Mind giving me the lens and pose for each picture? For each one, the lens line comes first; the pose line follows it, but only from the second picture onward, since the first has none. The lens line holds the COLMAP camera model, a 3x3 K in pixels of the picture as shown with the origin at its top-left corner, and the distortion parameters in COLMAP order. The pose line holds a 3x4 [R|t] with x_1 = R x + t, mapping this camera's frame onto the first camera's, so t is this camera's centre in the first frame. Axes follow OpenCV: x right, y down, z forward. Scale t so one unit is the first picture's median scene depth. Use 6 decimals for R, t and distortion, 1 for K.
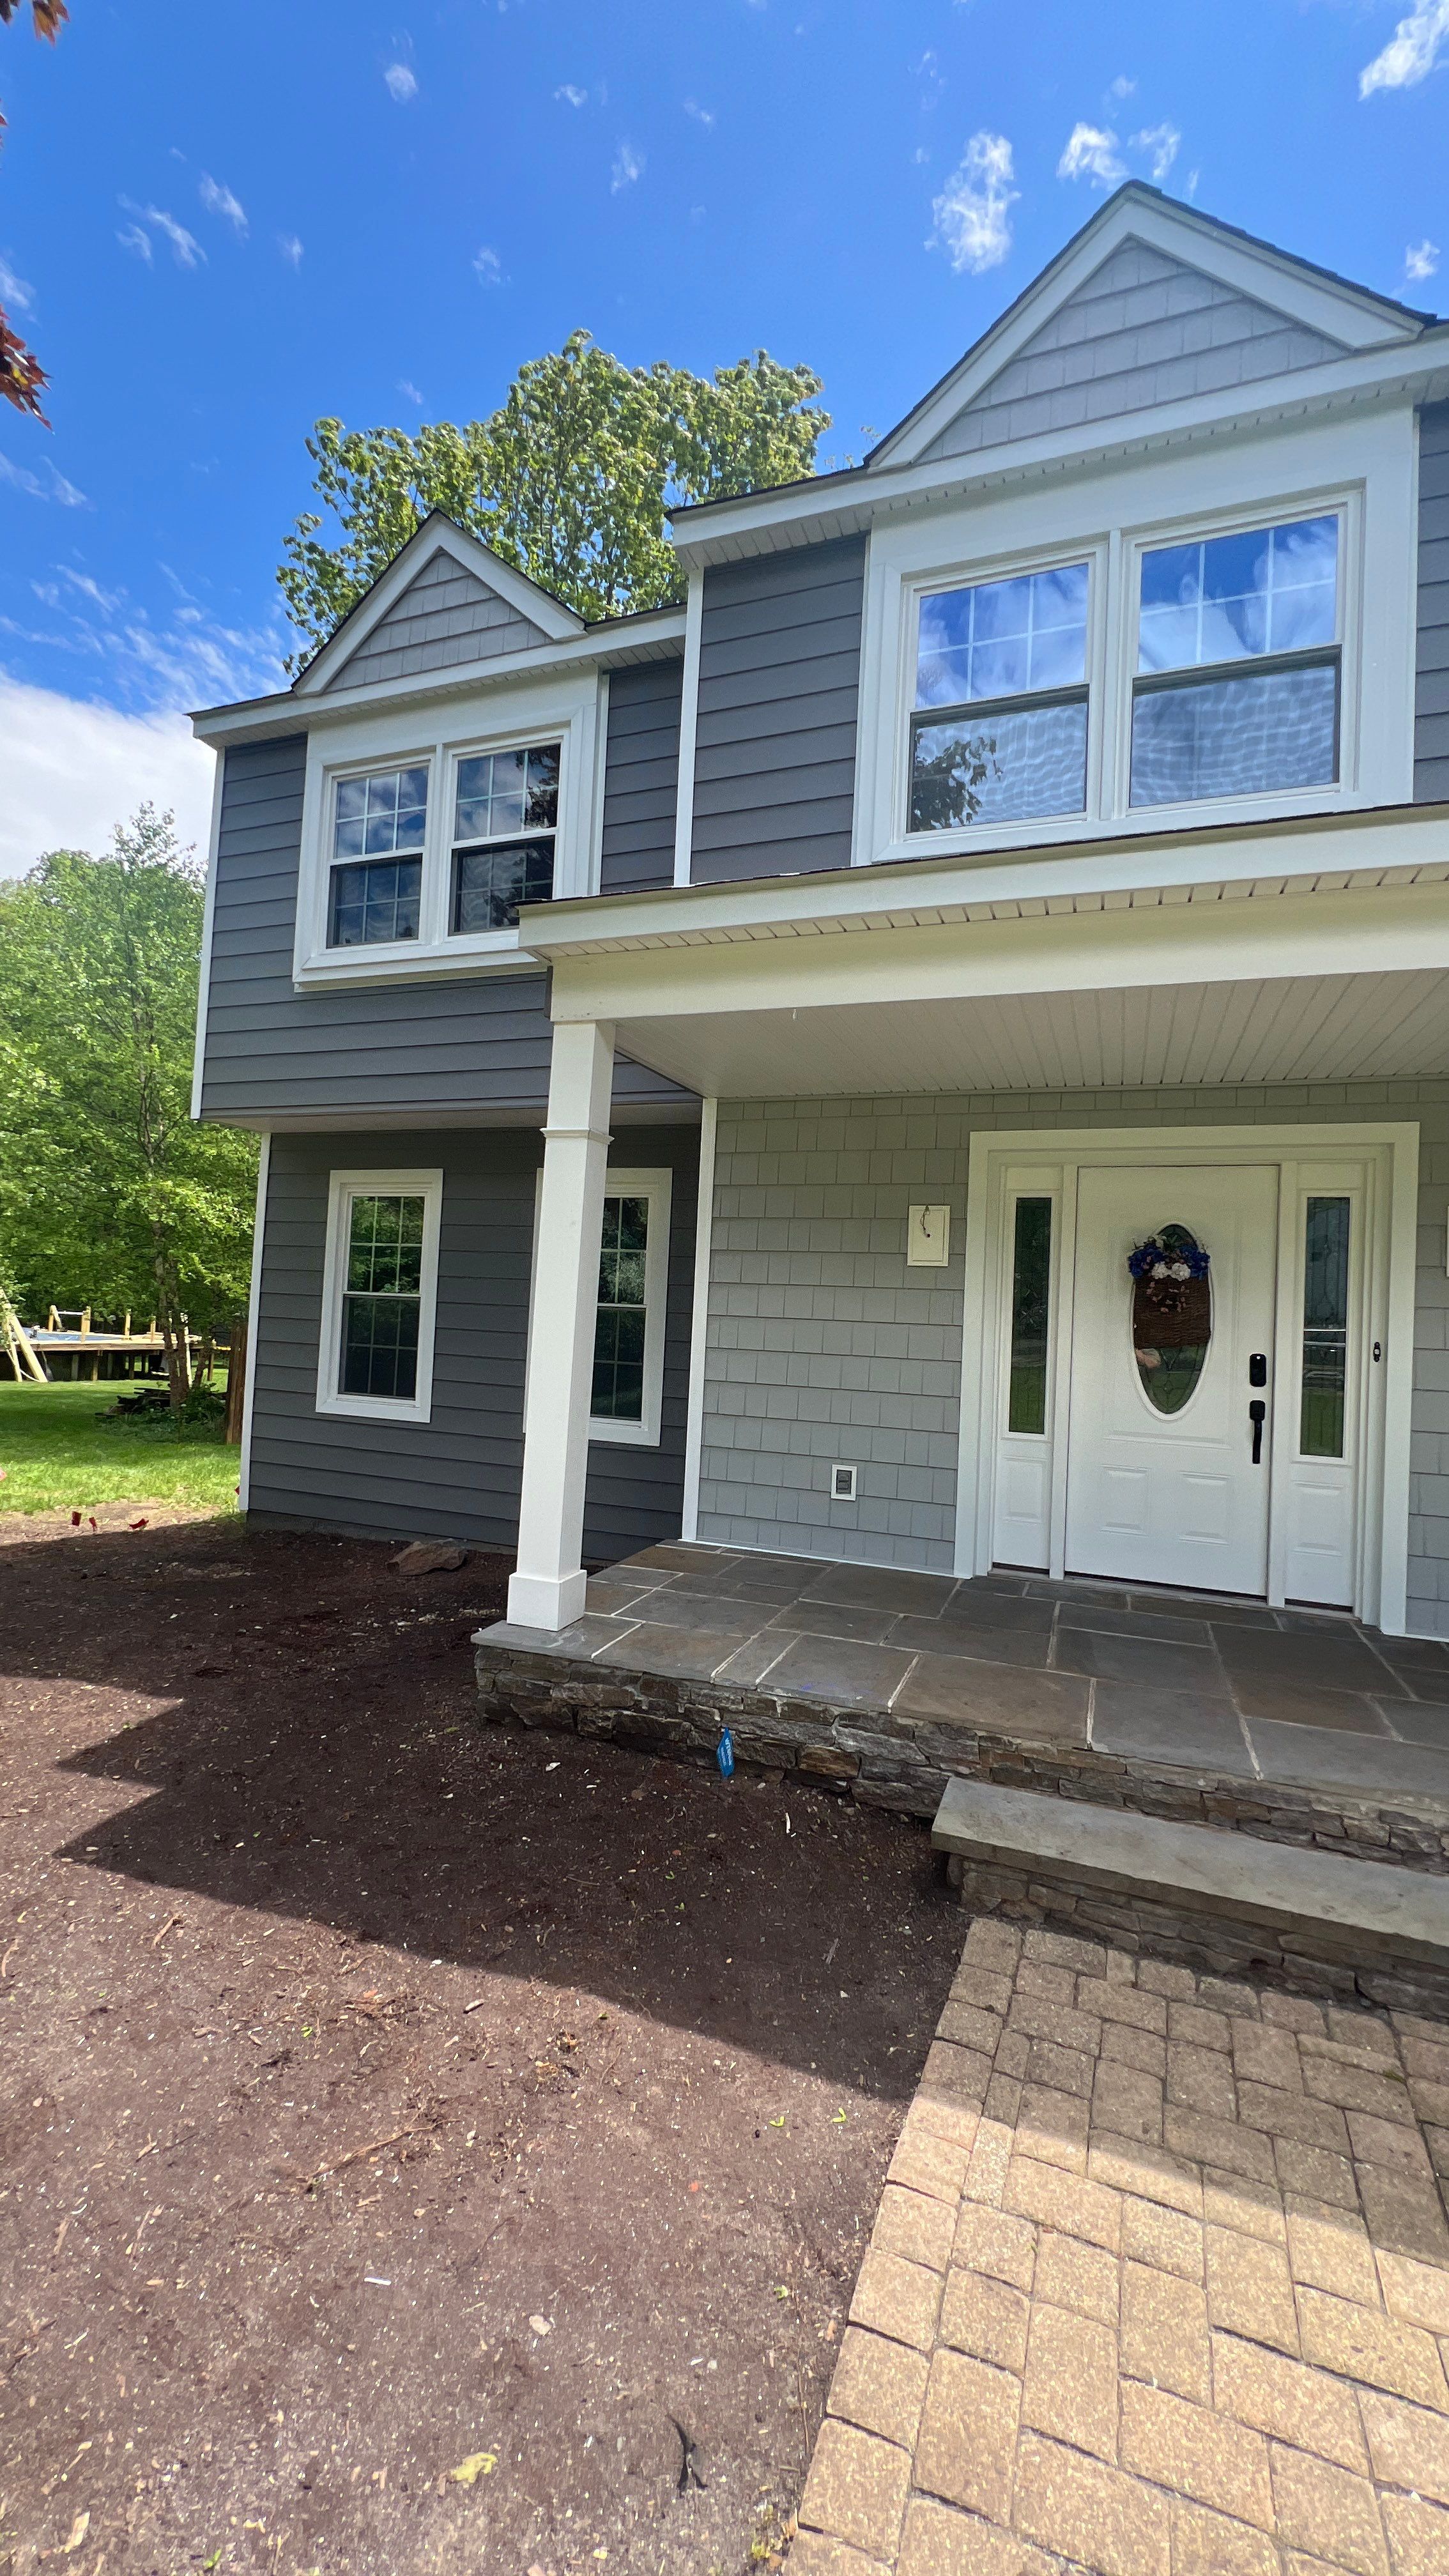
lens RADIAL K [[1012.7, 0, 712.5], [0, 1012.7, 1267.3], [0, 0, 1]] dist [0.001677, 0.000094]
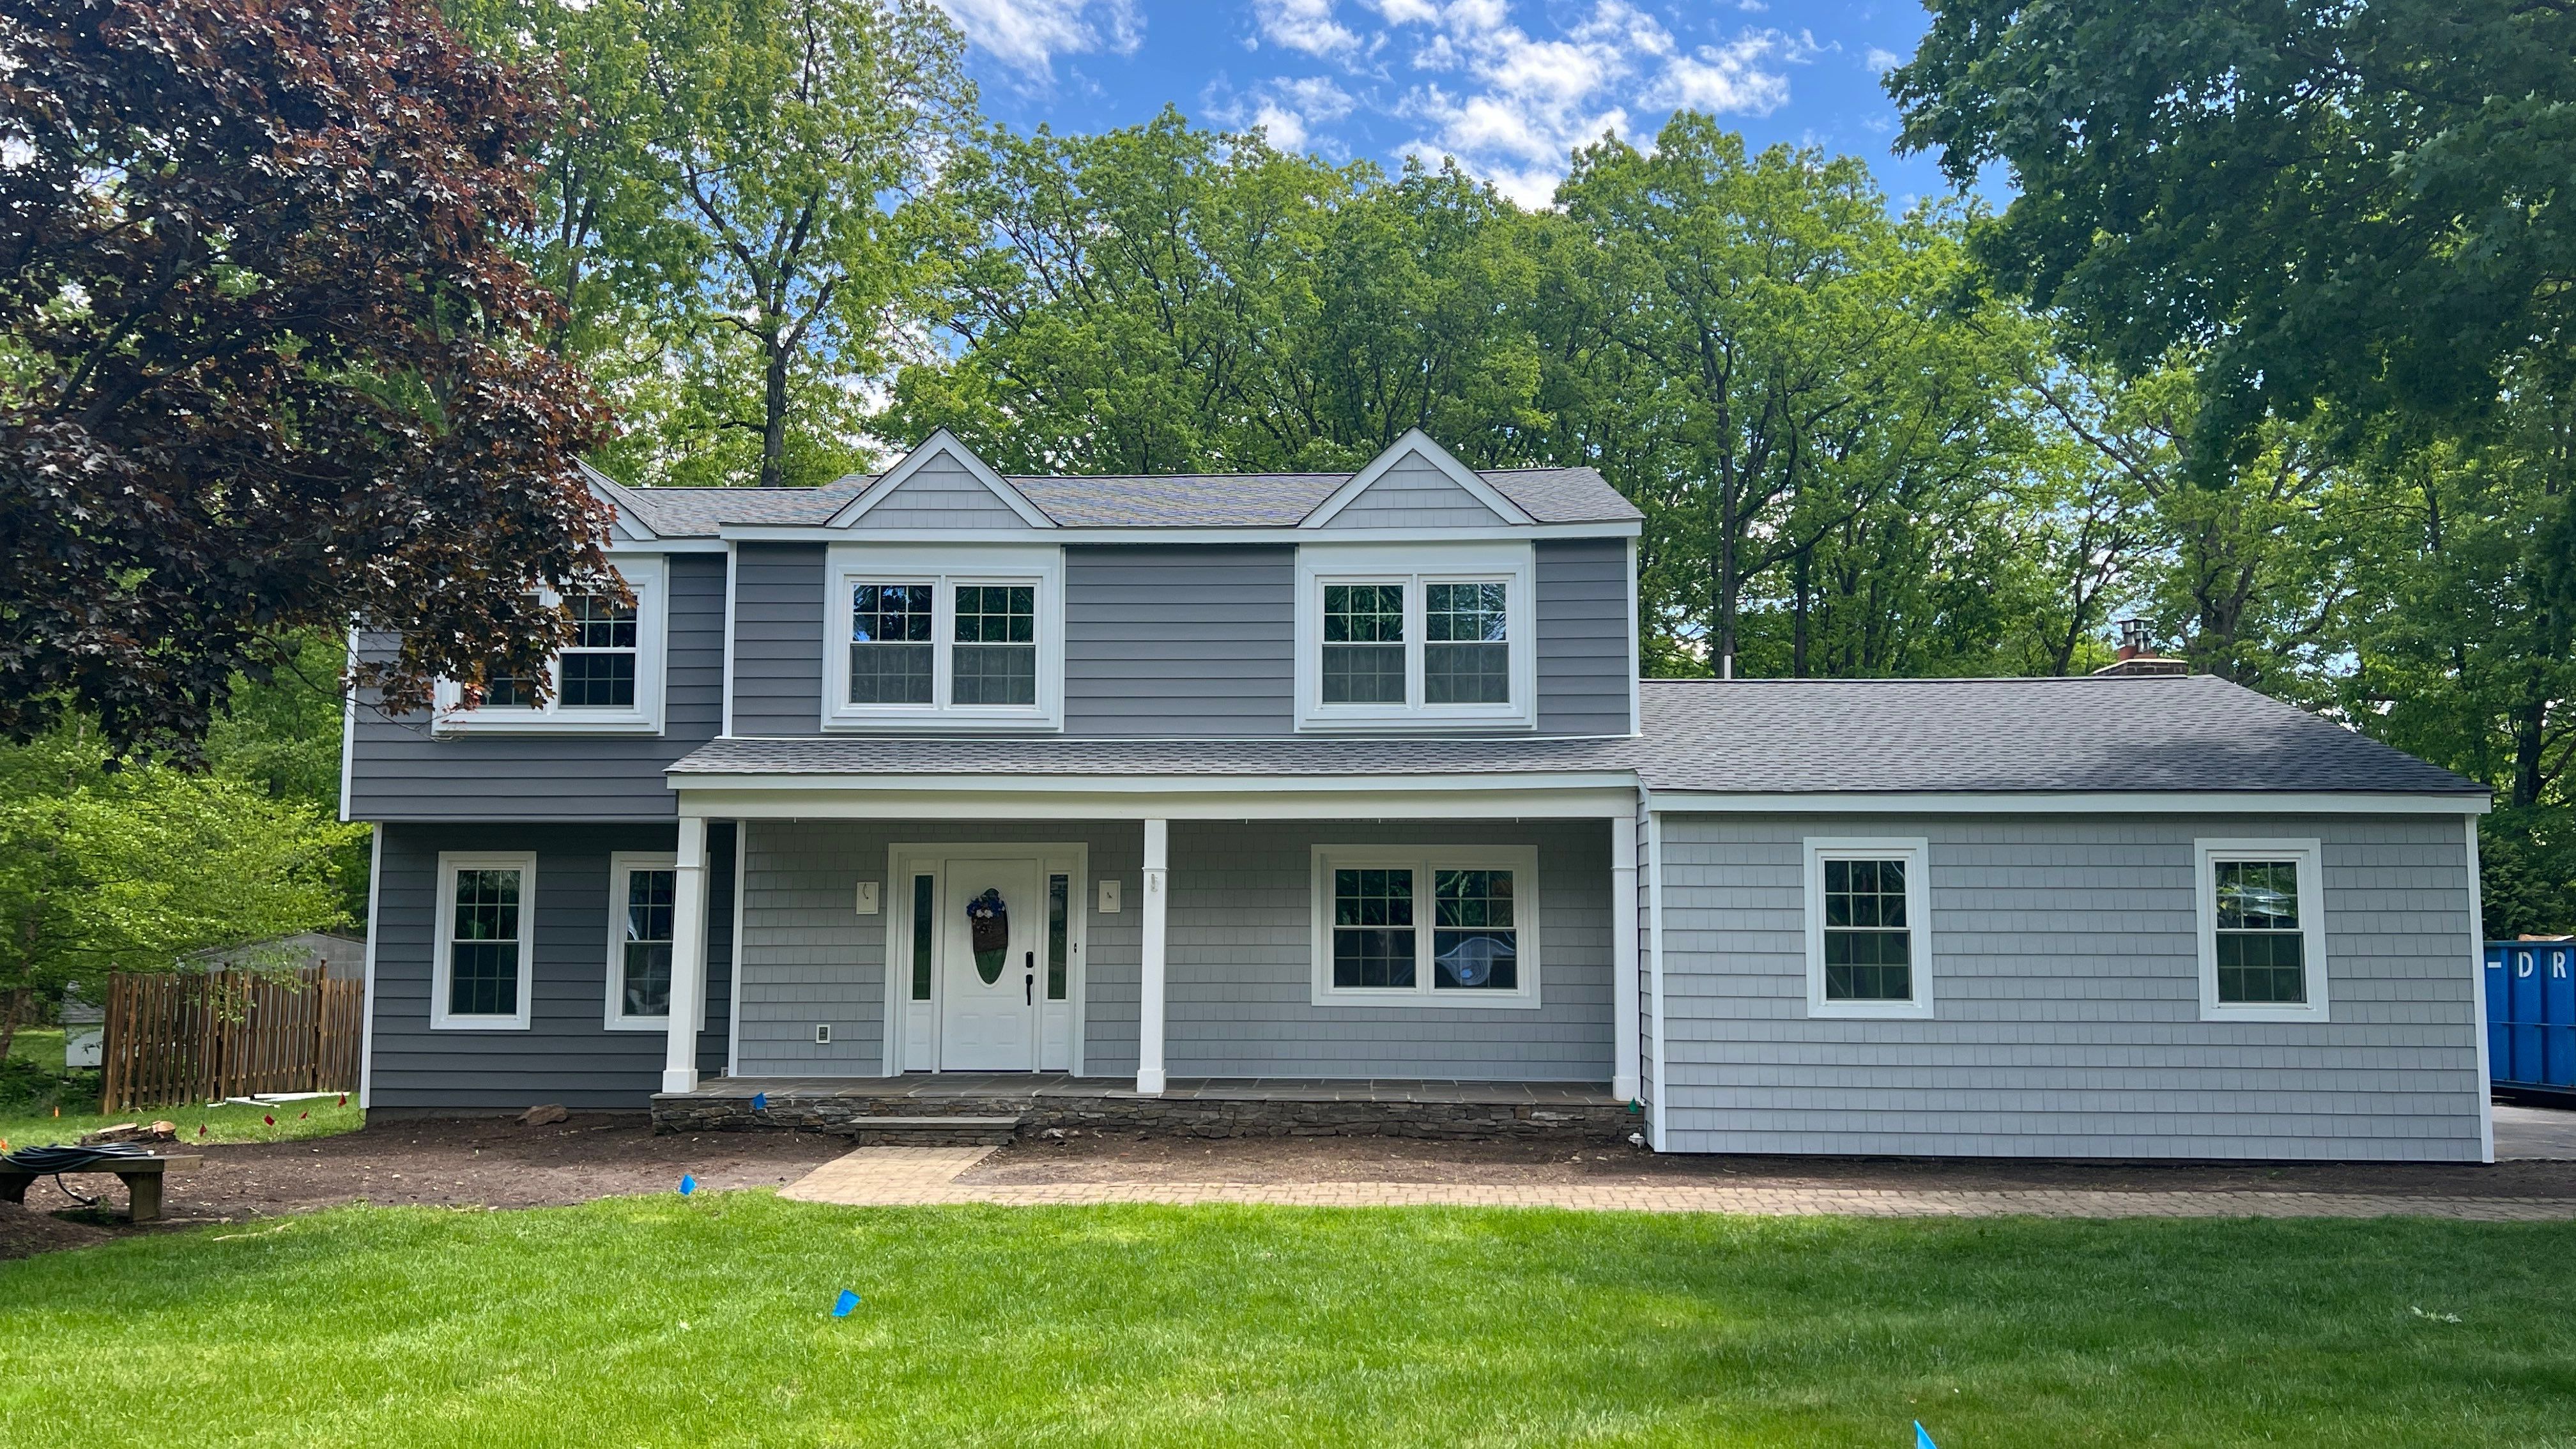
lens RADIAL K [[1911.5, 0, 1263.6], [0, 1911.5, 721.1], [0, 0, 1]] dist [0.057644, -0.014839]
pose [[0.943984, -0.005216, 0.329951, -0.260303], [0.023195, 0.998451, -0.050577, -0.157904], [-0.329176, 0.055397, 0.942642, -2.558895]]
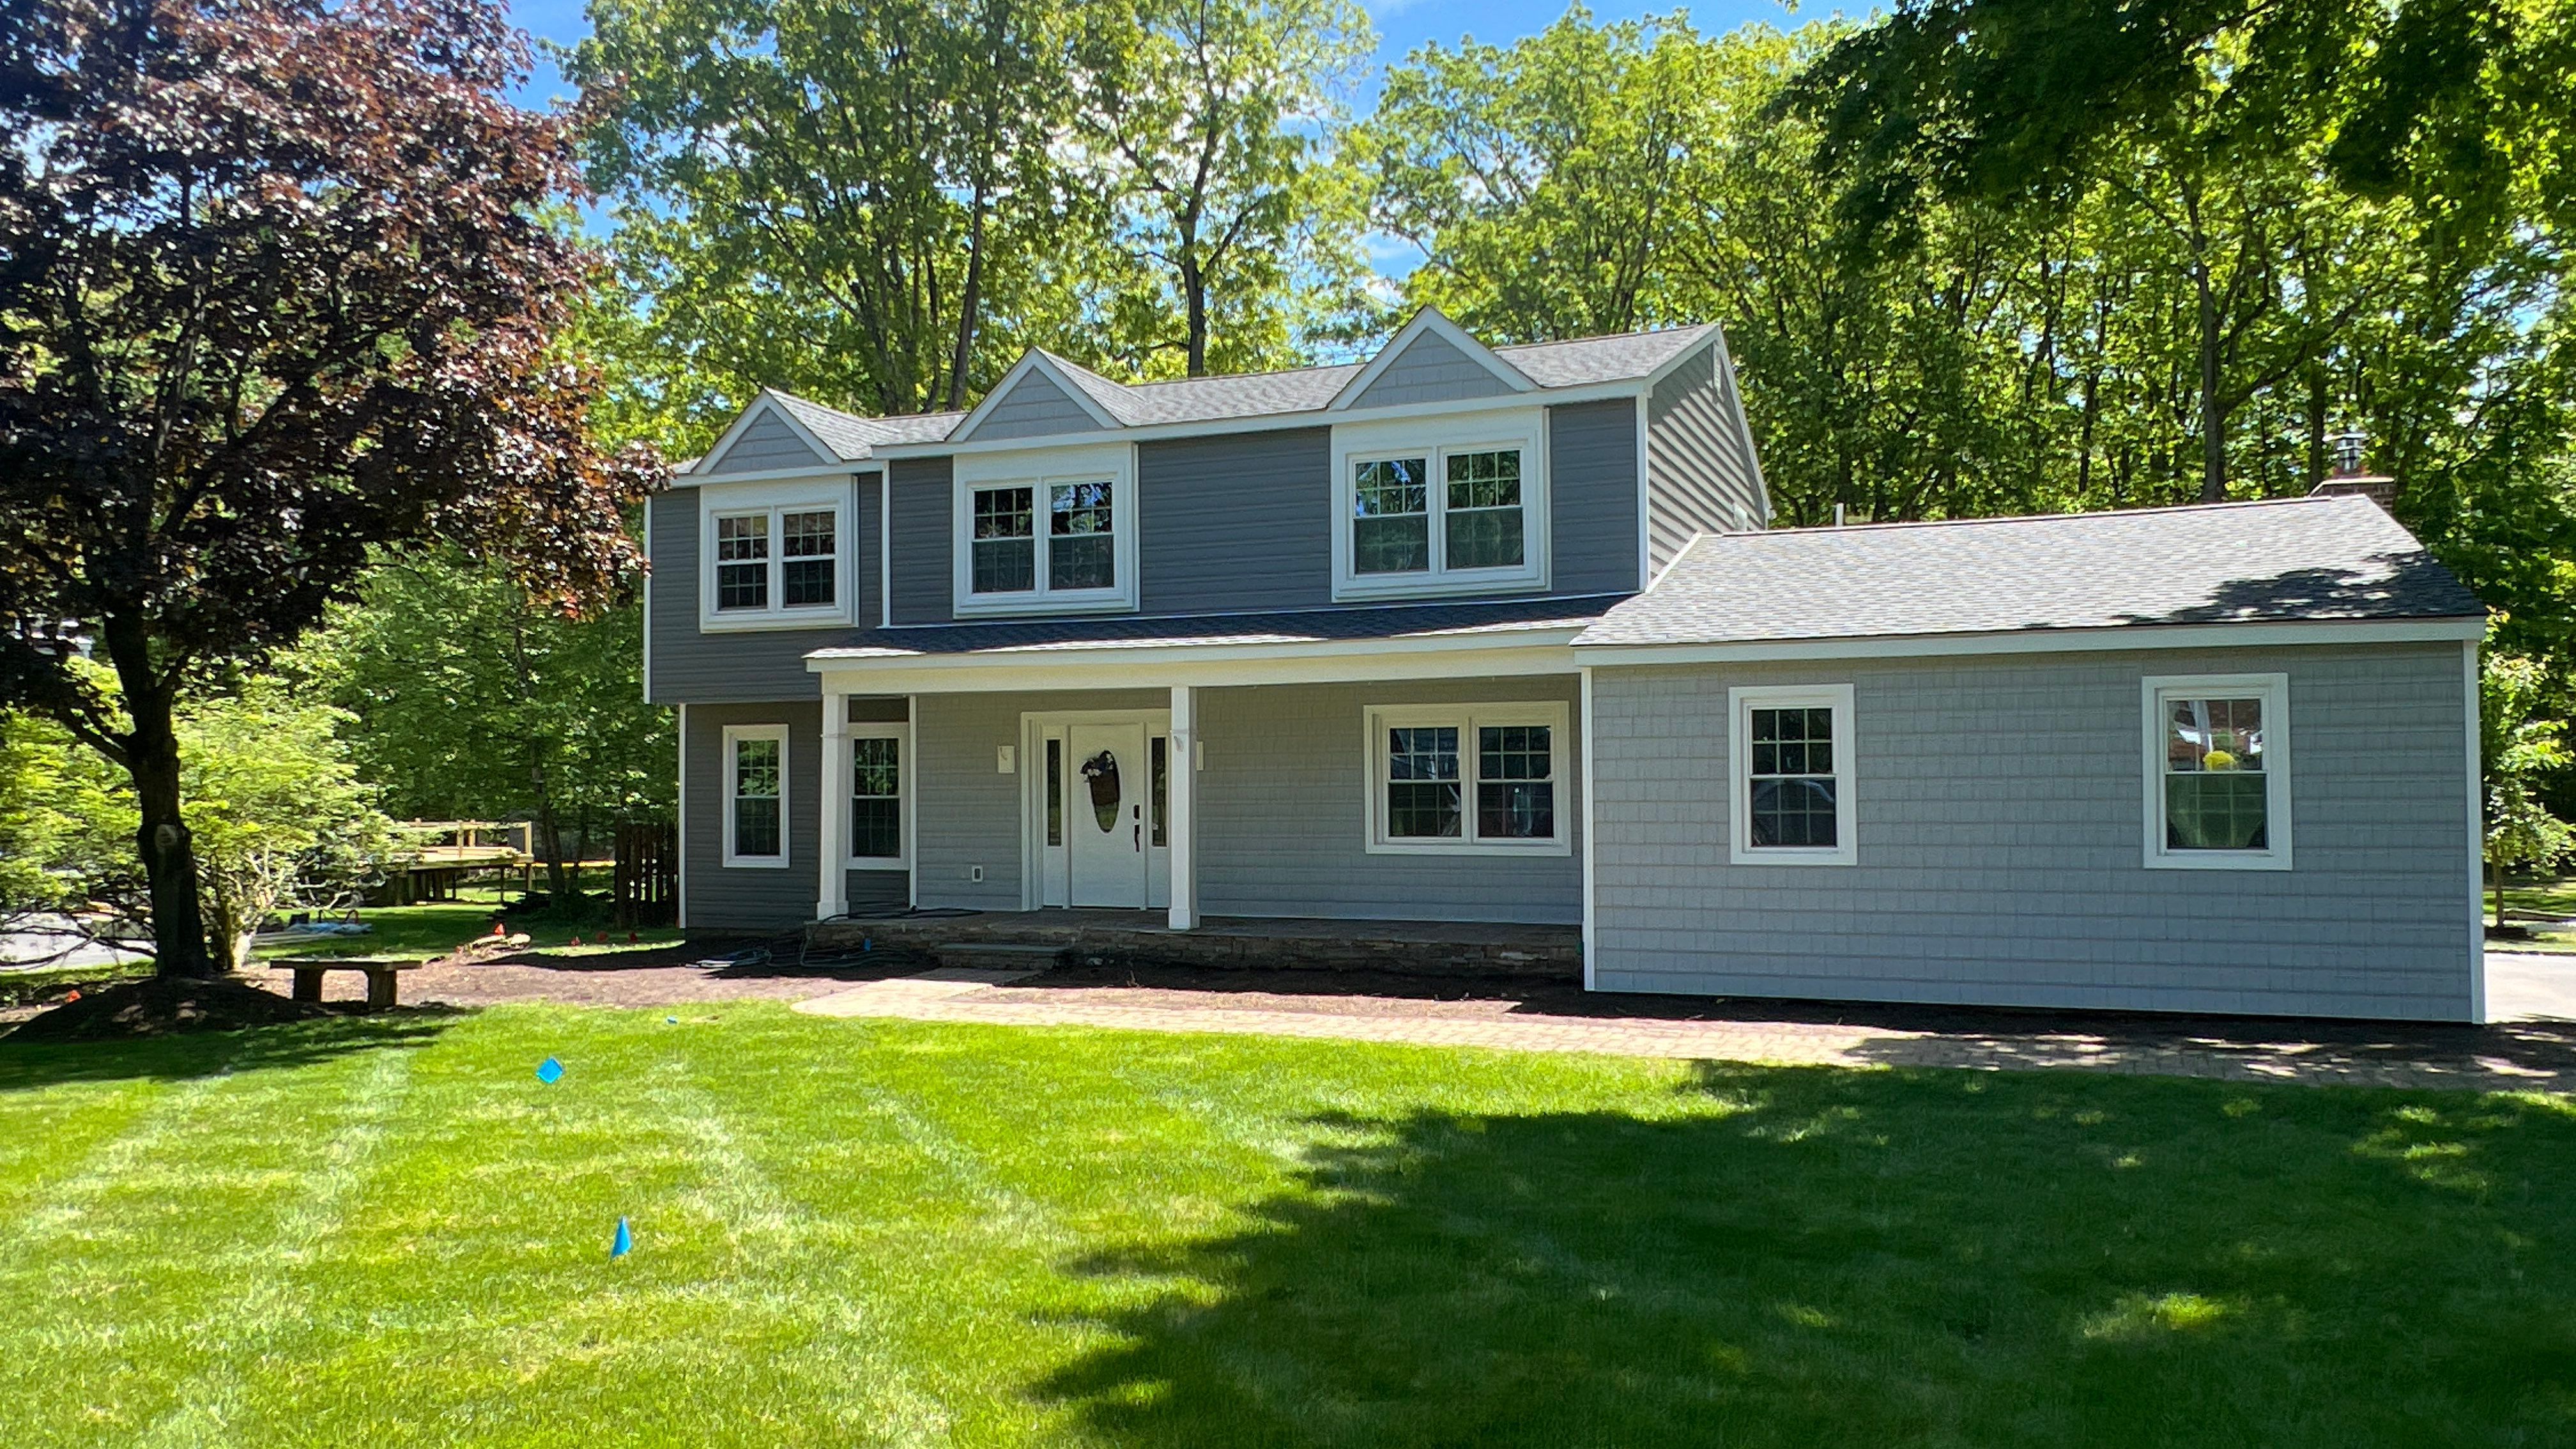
lens RADIAL K [[1911.5, 0, 1307.6], [0, 1911.5, 708.2], [0, 0, 1]] dist [0.057644, -0.014839]
pose [[0.998321, -0.051856, -0.025816, 0.954823], [0.052009, 0.998633, 0.005293, -0.126801], [0.025506, -0.006627, 0.999653, -3.058103]]
